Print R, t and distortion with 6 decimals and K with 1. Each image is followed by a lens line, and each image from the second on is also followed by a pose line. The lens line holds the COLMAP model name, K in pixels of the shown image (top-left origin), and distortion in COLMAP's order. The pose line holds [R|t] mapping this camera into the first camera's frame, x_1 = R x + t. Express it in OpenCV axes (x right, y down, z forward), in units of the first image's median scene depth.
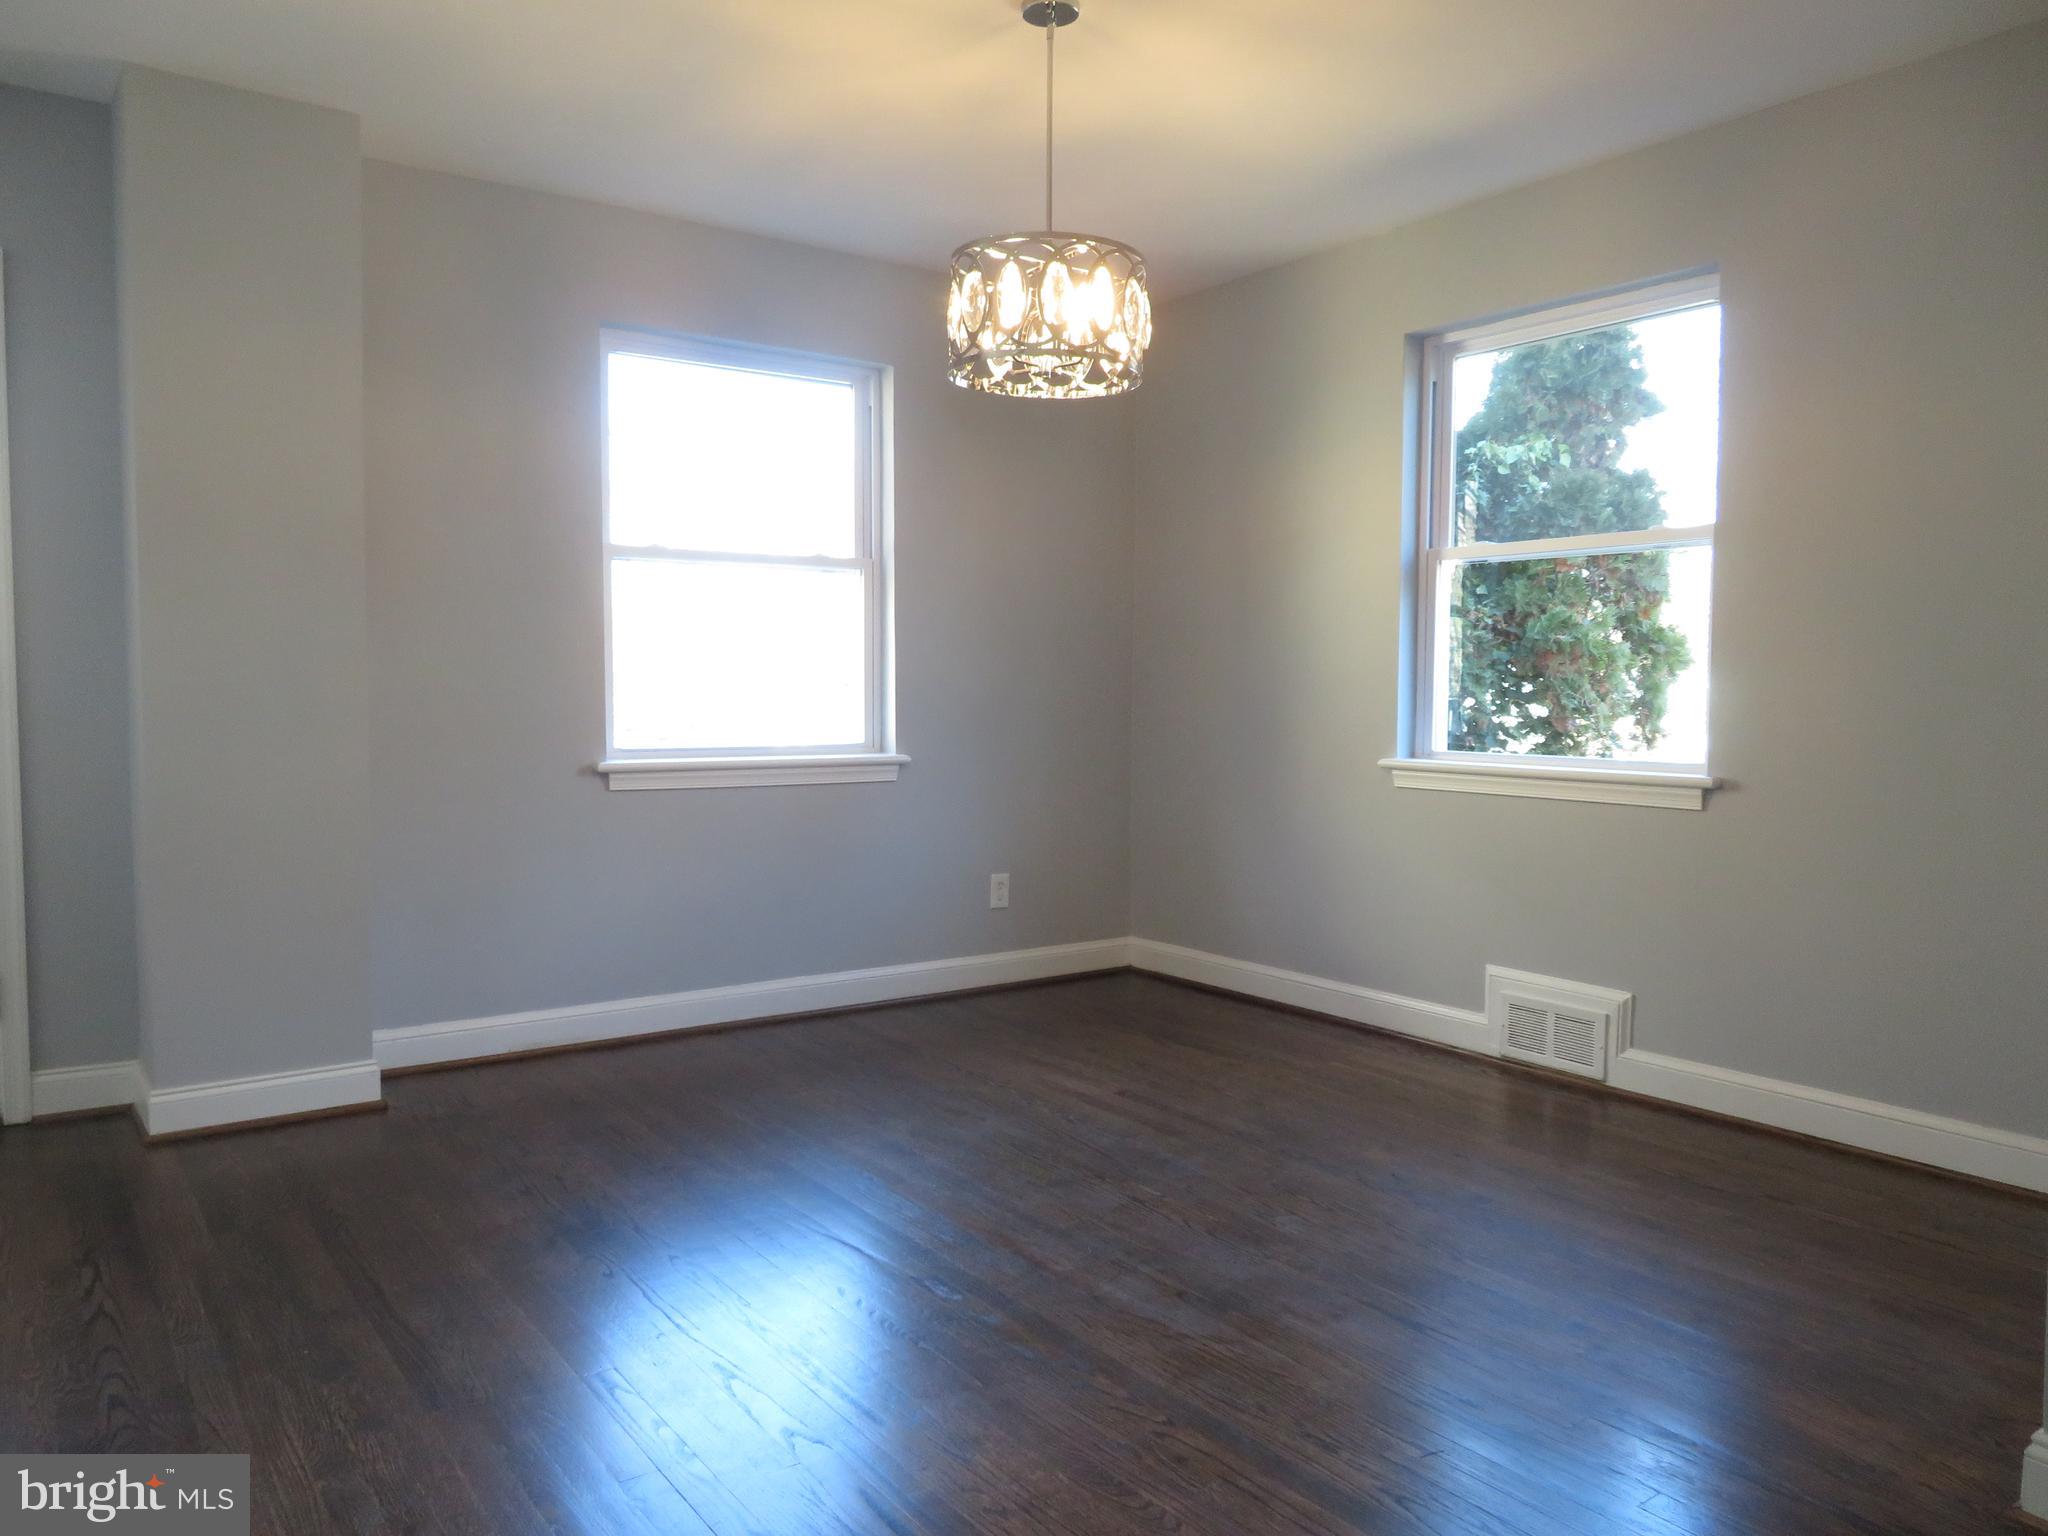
lens RADIAL K [[1459.3, 0, 1020.0], [0, 1459.3, 770.4], [0, 0, 1]] dist [-0.023797, 0.007766]
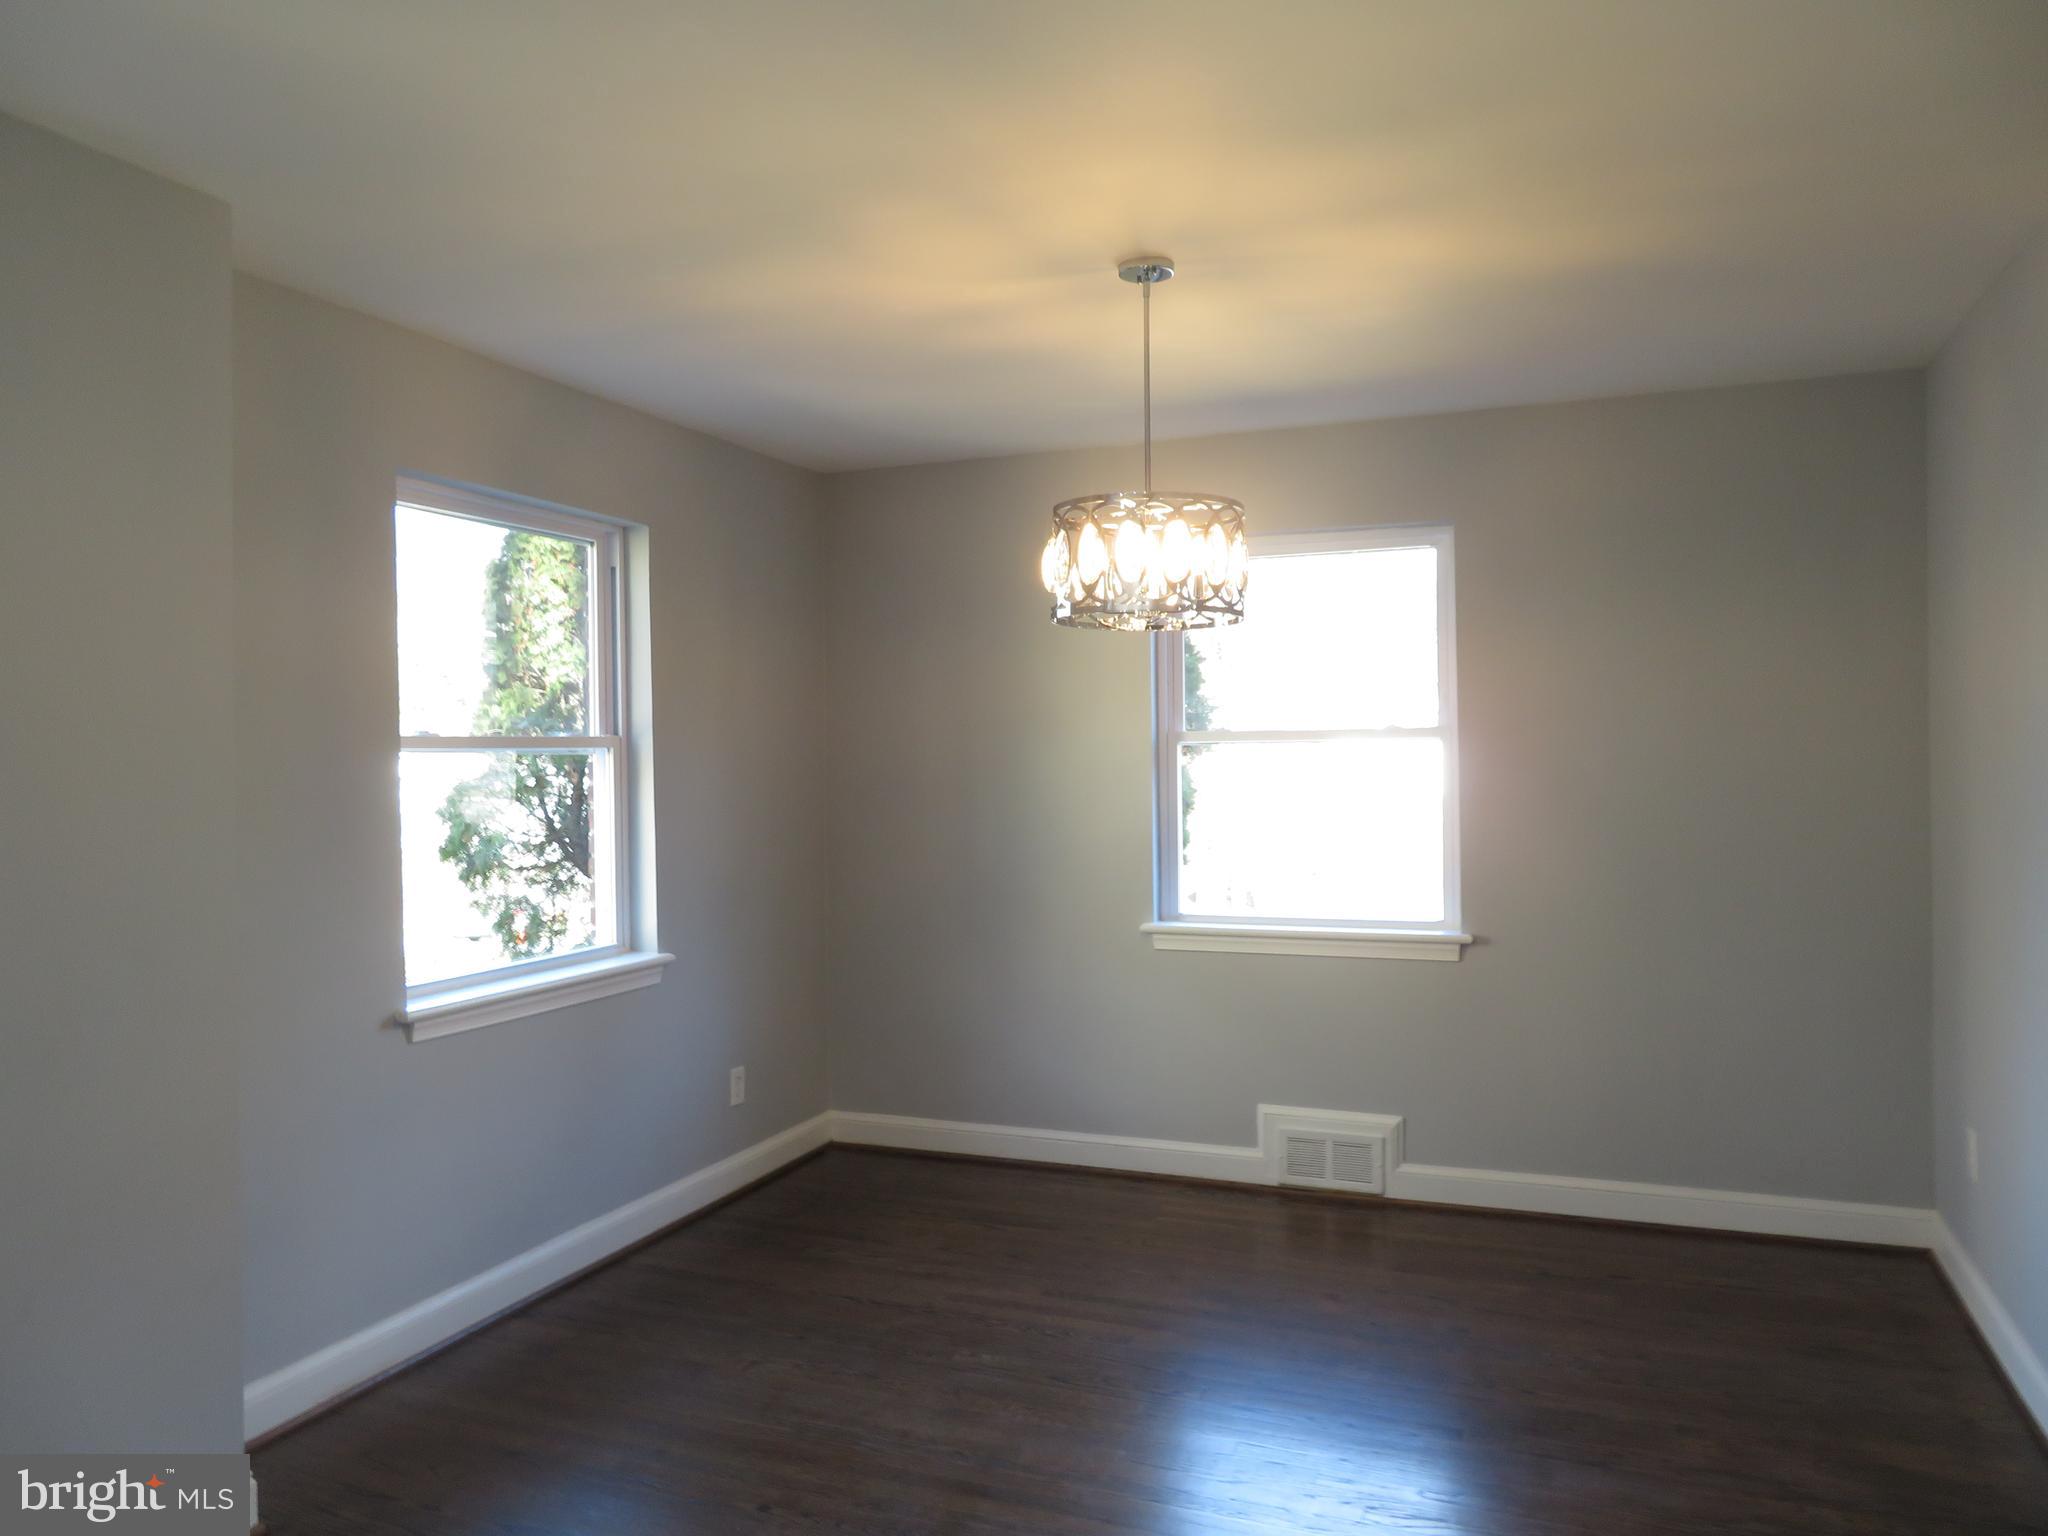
lens RADIAL K [[1459.3, 0, 1024.3], [0, 1459.3, 766.3], [0, 0, 1]] dist [-0.023797, 0.007766]
pose [[0.838818, -0.020073, 0.544041, -0.435932], [0.047295, 0.998229, -0.036090, -0.095036], [-0.542353, 0.056004, 0.838282, 0.135769]]
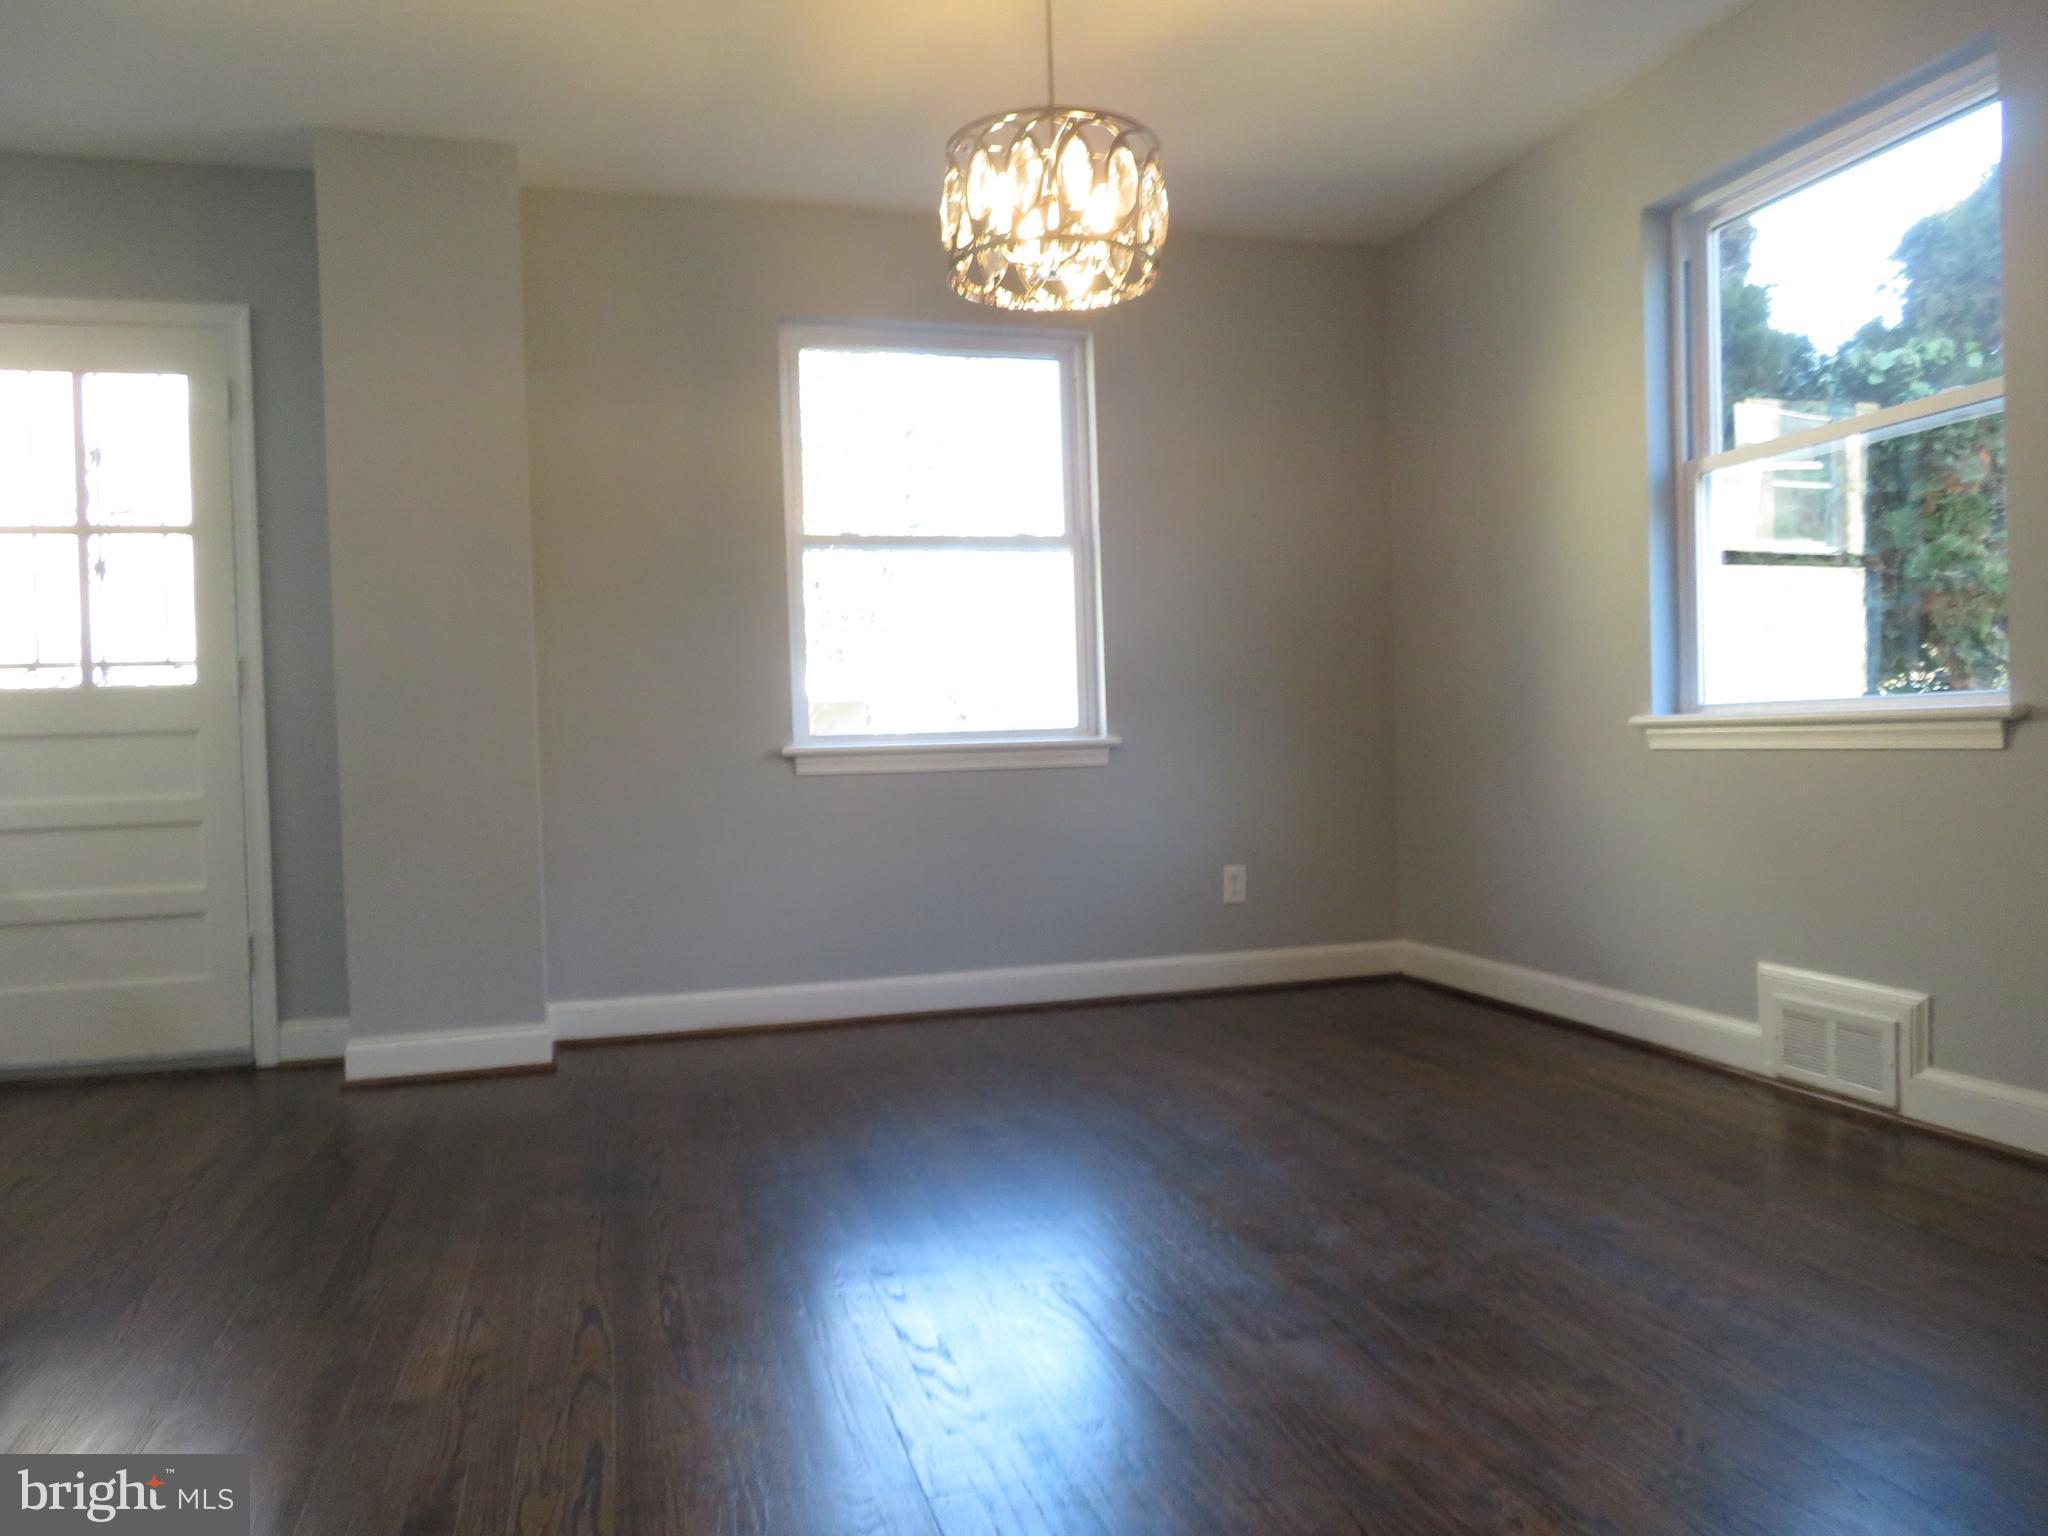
lens RADIAL K [[1459.3, 0, 1015.3], [0, 1459.3, 770.7], [0, 0, 1]] dist [-0.023797, 0.007766]
pose [[0.938329, -0.026435, -0.344731, 0.212146], [0.015302, 0.999271, -0.034975, 0.049272], [0.345404, 0.027543, 0.938050, 0.102308]]
